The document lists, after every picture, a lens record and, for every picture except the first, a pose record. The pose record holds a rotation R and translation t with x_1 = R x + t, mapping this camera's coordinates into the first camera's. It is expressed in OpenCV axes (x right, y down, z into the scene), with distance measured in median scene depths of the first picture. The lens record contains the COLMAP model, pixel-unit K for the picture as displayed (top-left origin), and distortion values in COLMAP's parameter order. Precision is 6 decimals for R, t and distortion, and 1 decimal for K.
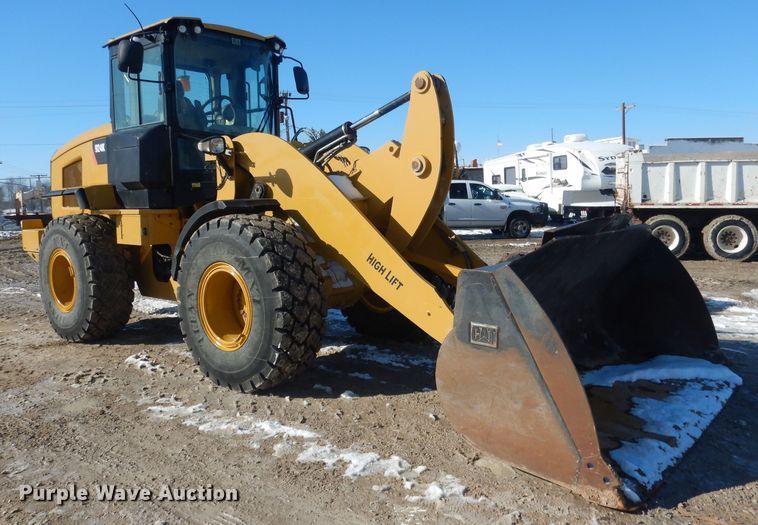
lens RADIAL K [[634.8, 0, 378.6], [0, 634.8, 256.6], [0, 0, 1]] dist [0.009783, -0.012752]
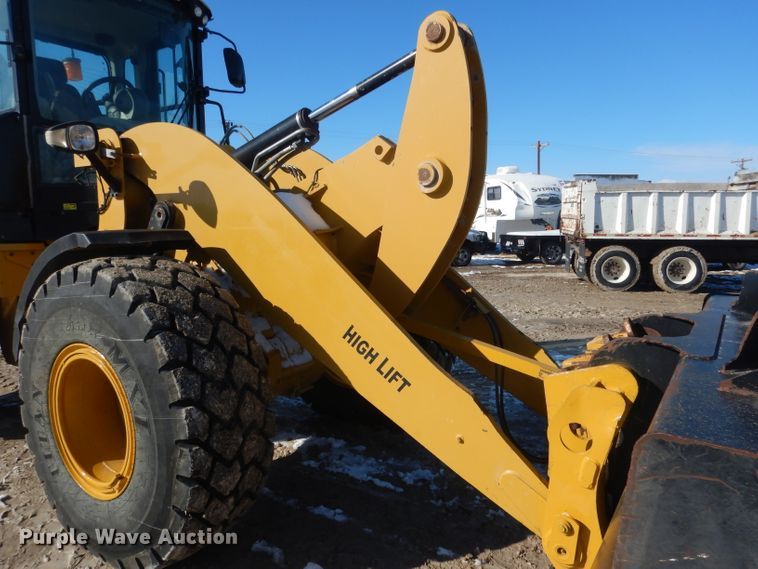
lens RADIAL K [[566.8, 0, 376.9], [0, 566.8, 291.7], [0, 0, 1]] dist [-0.001332, -0.008845]
pose [[0.994175, -0.003979, 0.107704, -0.038574], [0.001290, 0.999686, 0.025027, -0.043061], [-0.107770, -0.024743, 0.993868, 0.424081]]
